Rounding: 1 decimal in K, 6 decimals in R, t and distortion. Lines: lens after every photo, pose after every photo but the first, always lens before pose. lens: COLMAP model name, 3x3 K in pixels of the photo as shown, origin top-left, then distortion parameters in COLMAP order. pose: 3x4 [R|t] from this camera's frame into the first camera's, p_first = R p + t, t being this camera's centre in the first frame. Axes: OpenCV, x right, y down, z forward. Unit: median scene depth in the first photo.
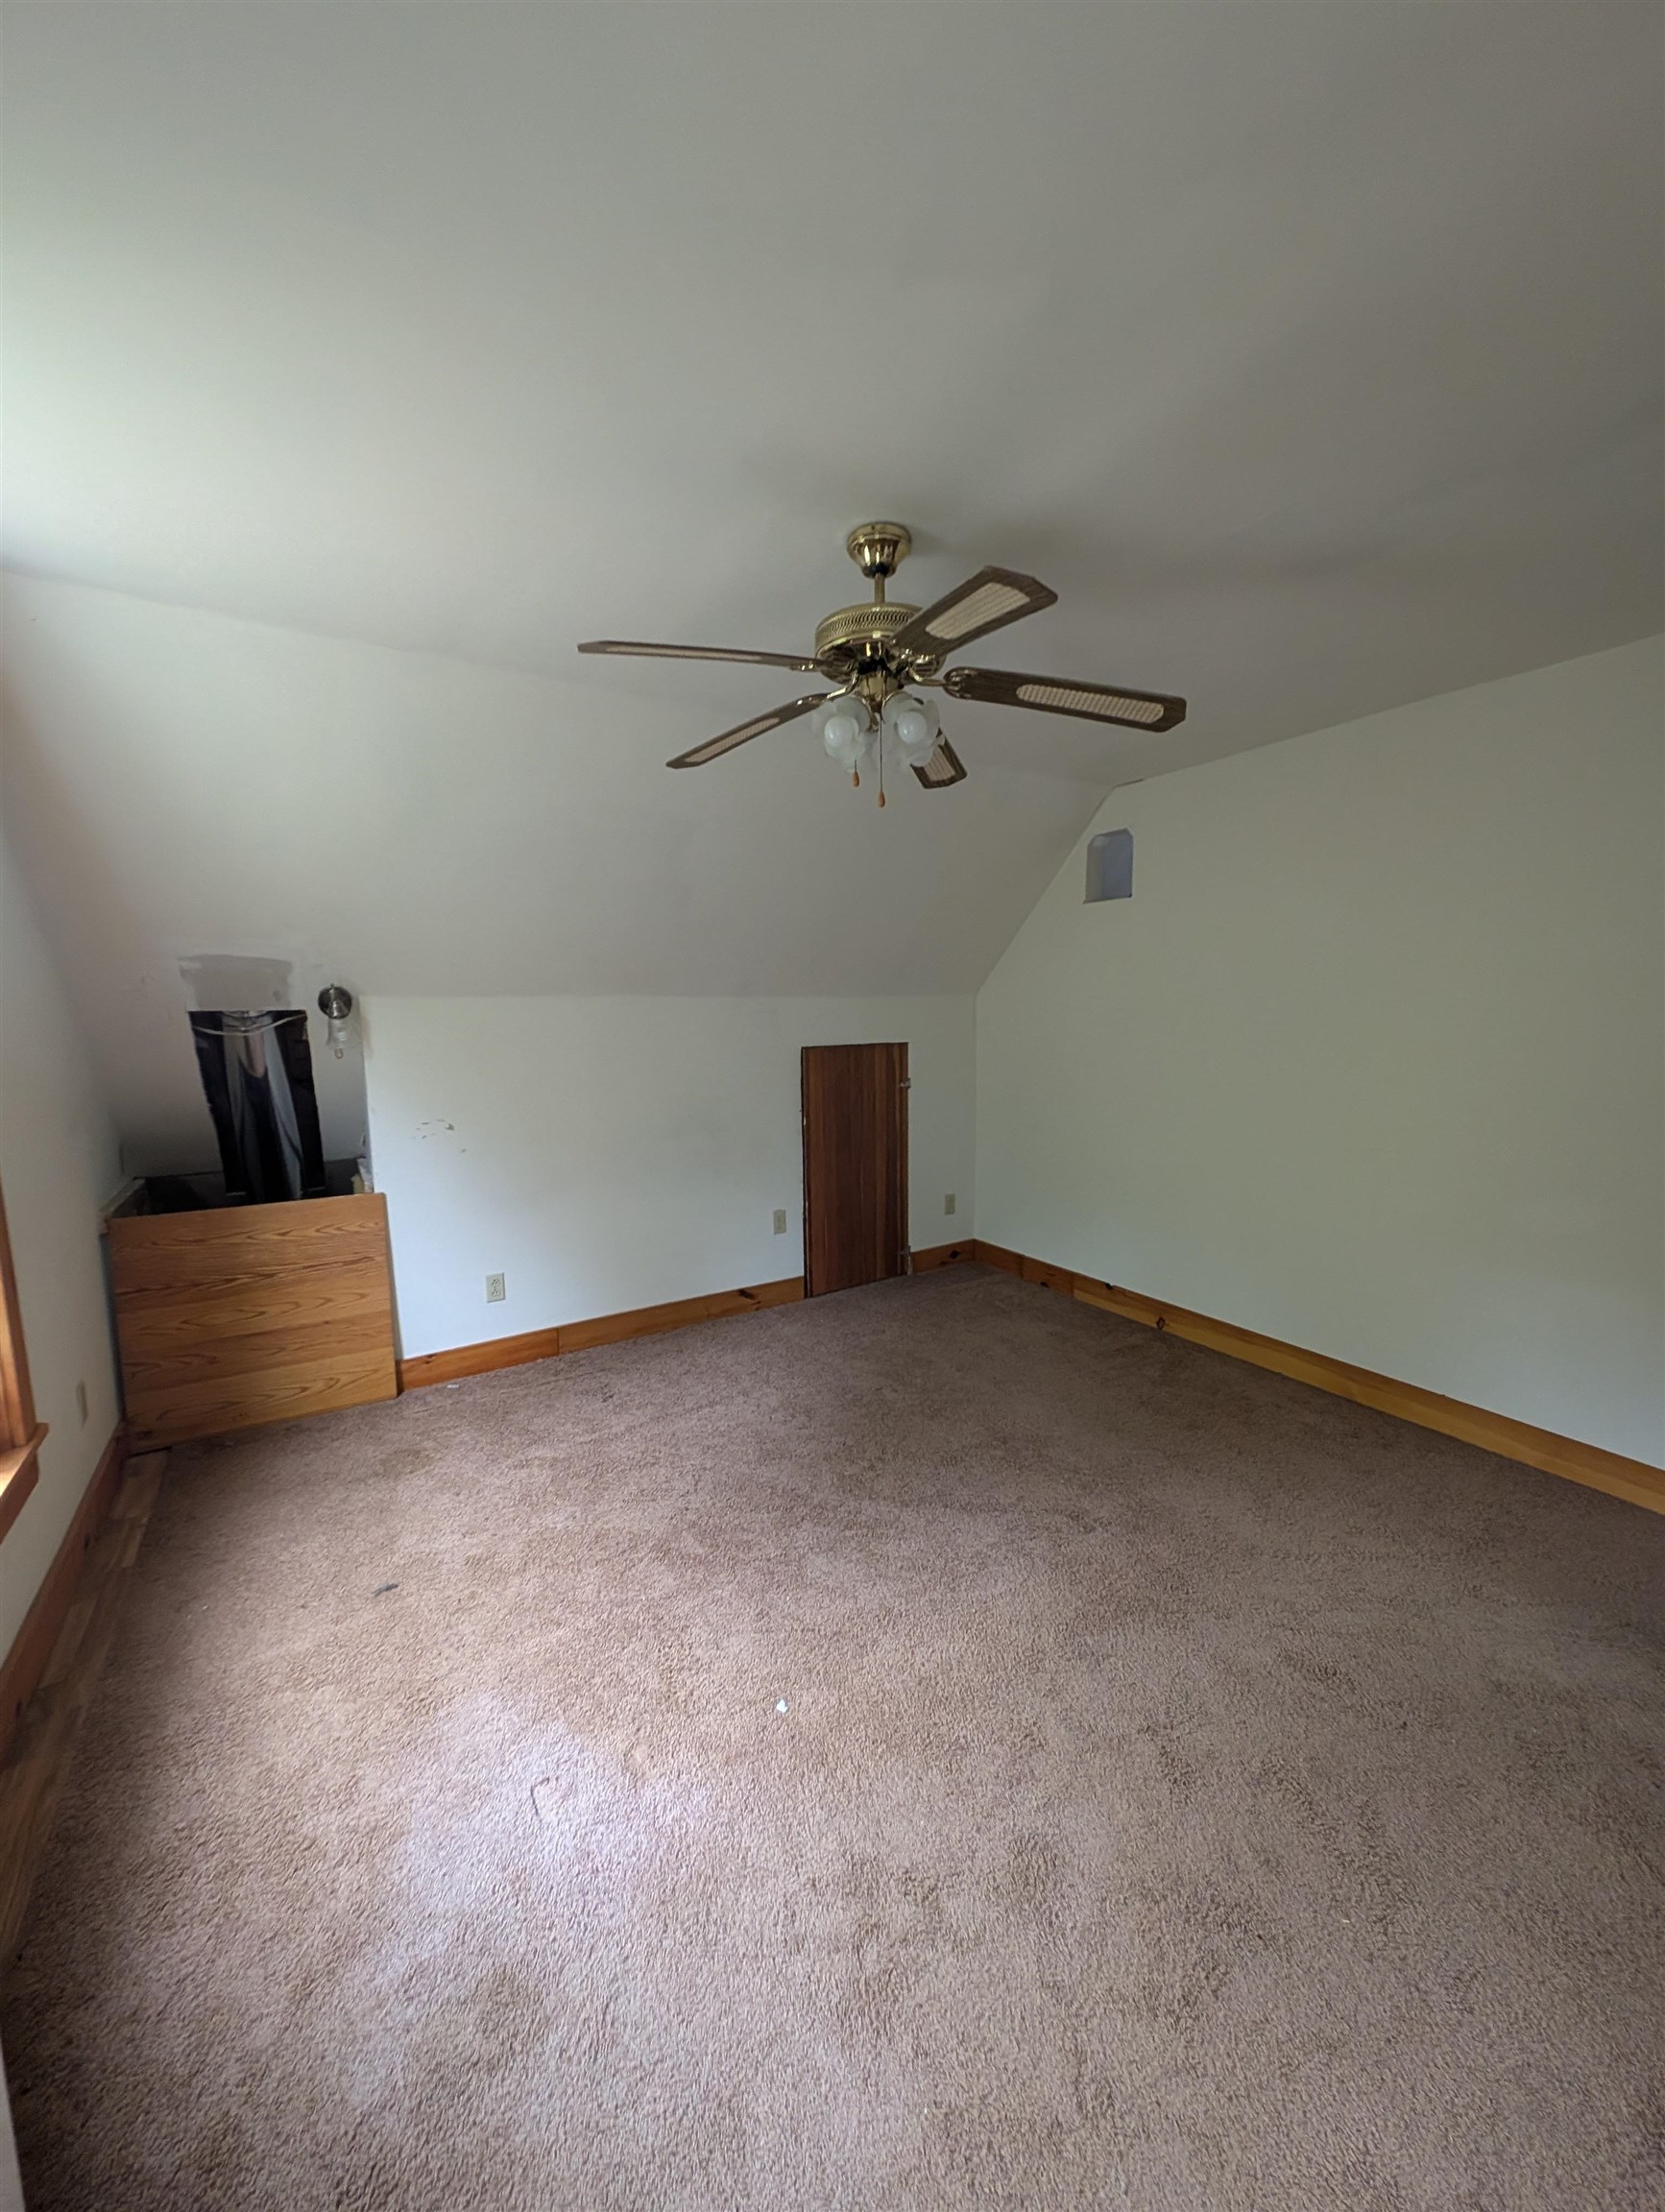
lens RADIAL K [[824.9, 0, 833.2], [0, 824.9, 1106.8], [0, 0, 1]] dist [0.014191, -0.007893]
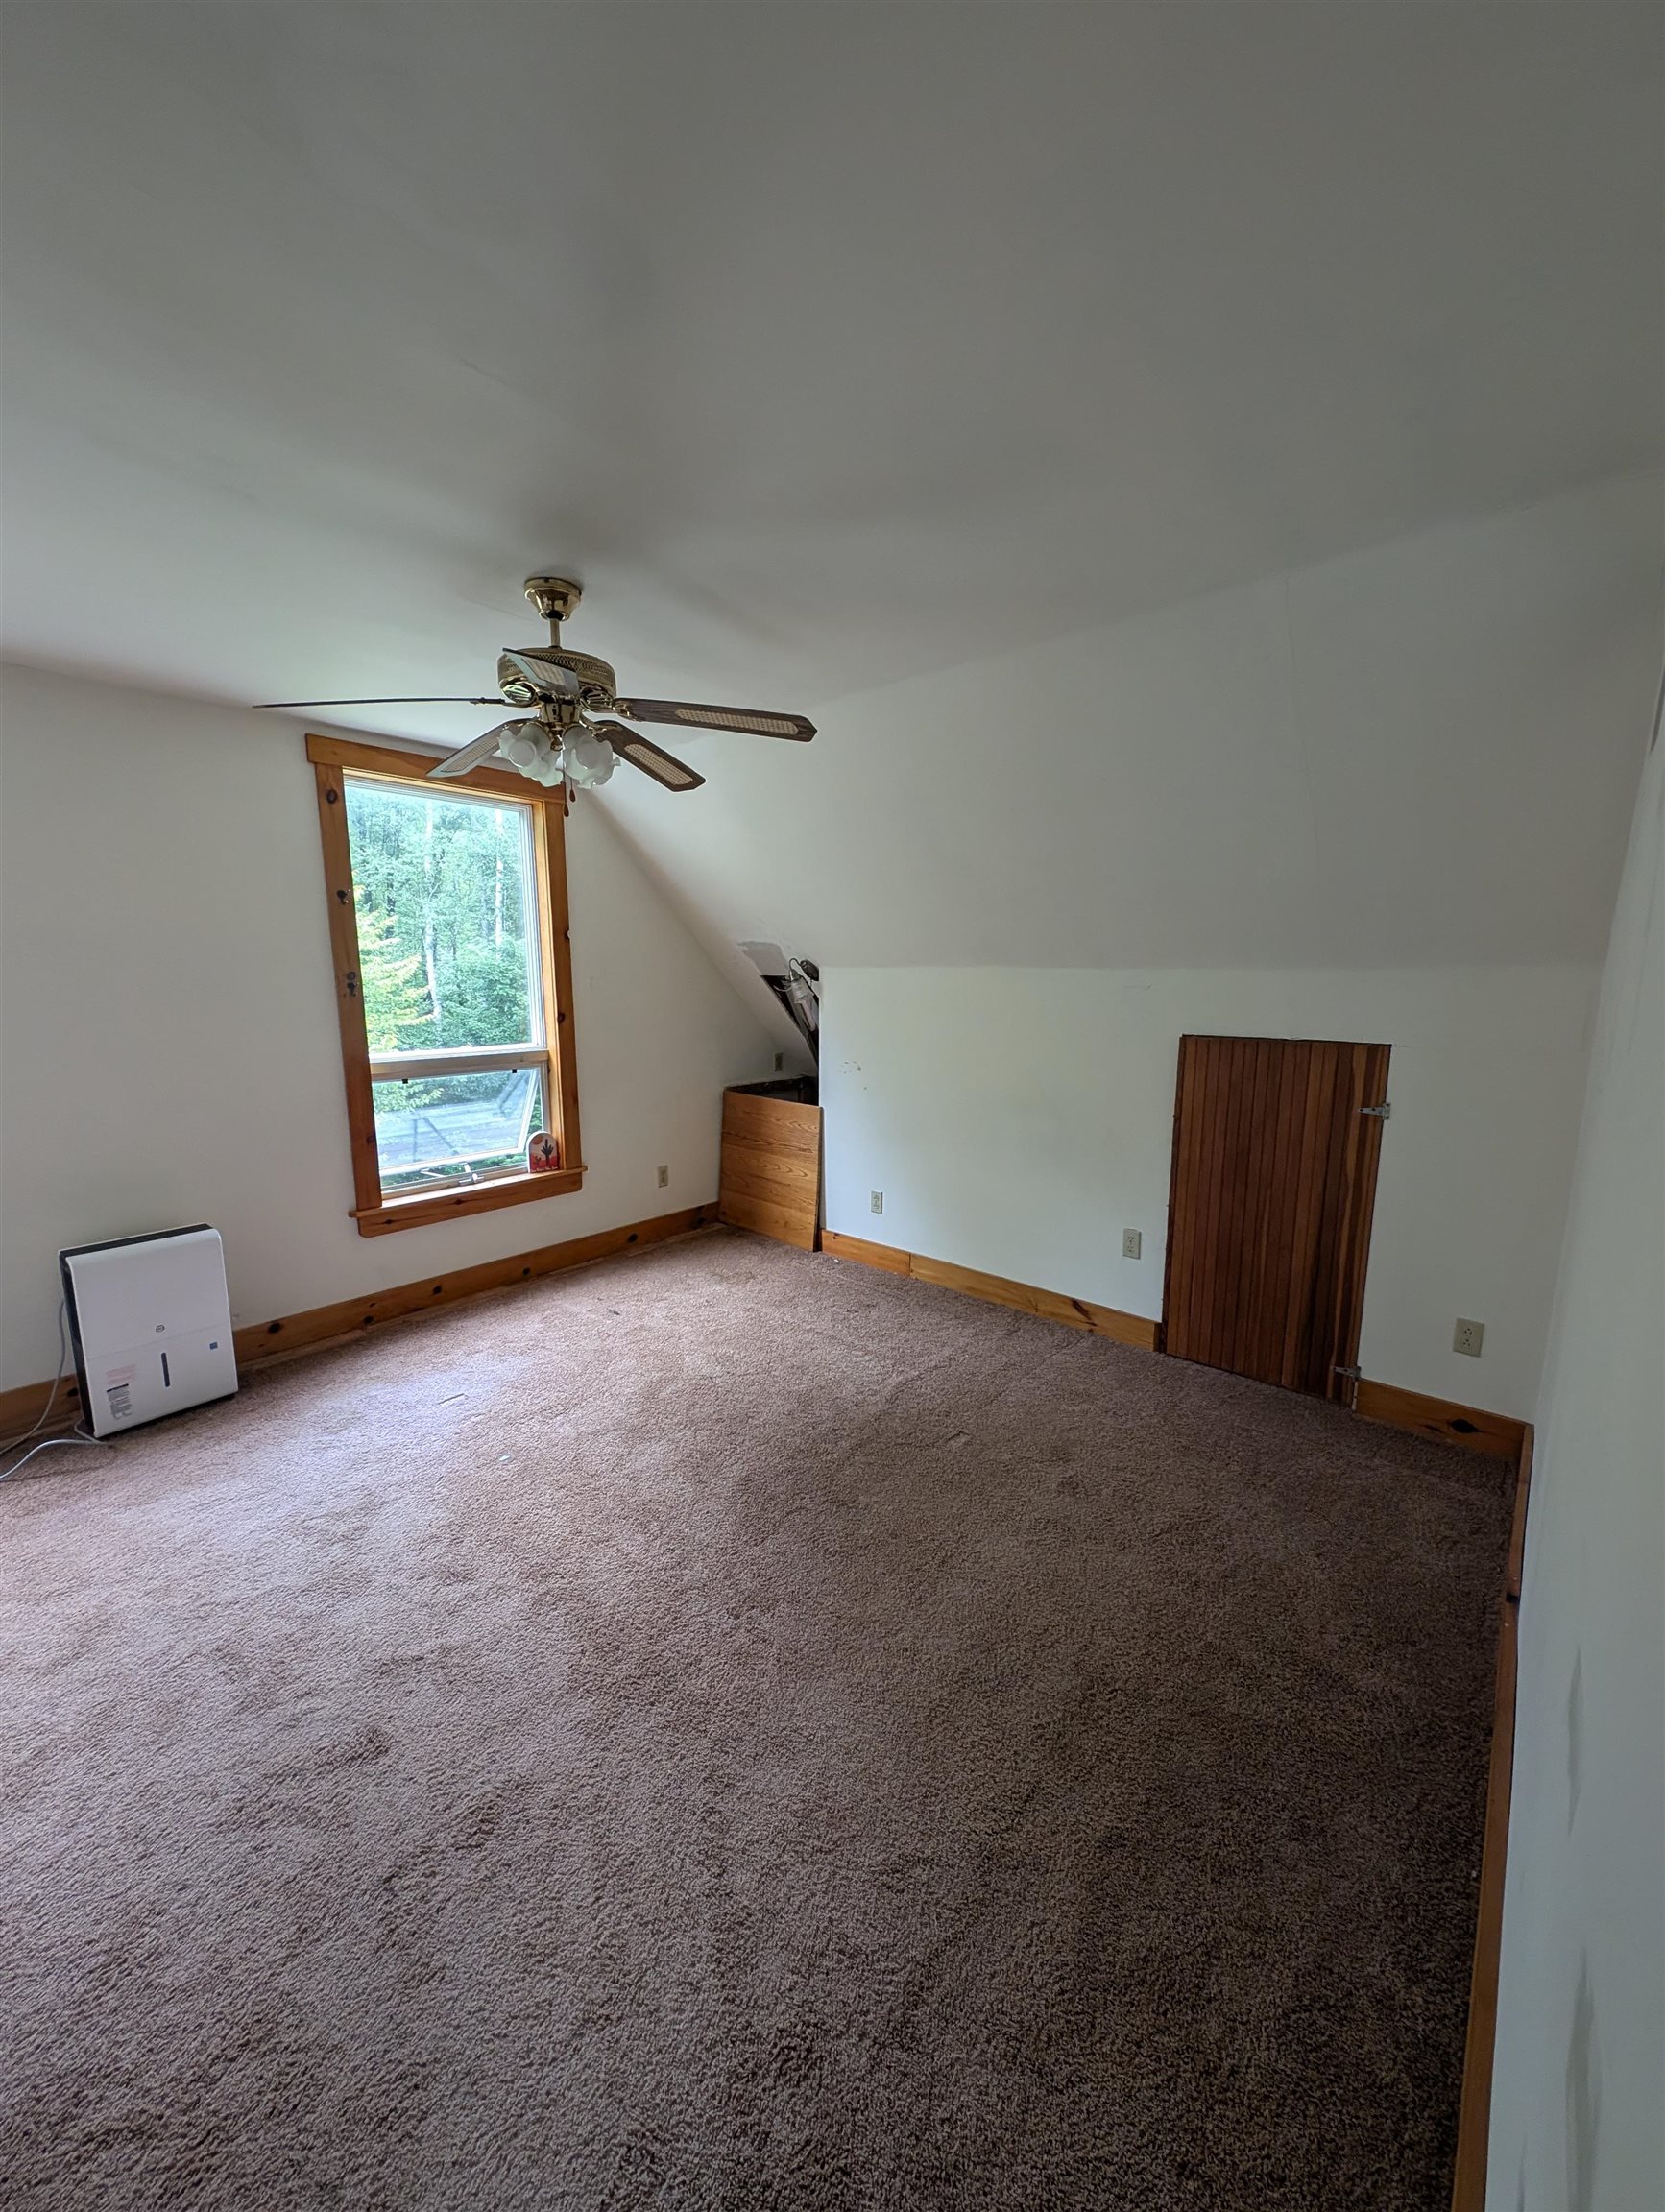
lens RADIAL K [[824.9, 0, 833.2], [0, 824.9, 1106.8], [0, 0, 1]] dist [0.014191, -0.007893]
pose [[0.281369, 0.172017, -0.944056, 0.801530], [-0.116620, 0.982639, 0.144290, -0.104308], [0.952487, 0.069497, 0.296545, 0.615391]]
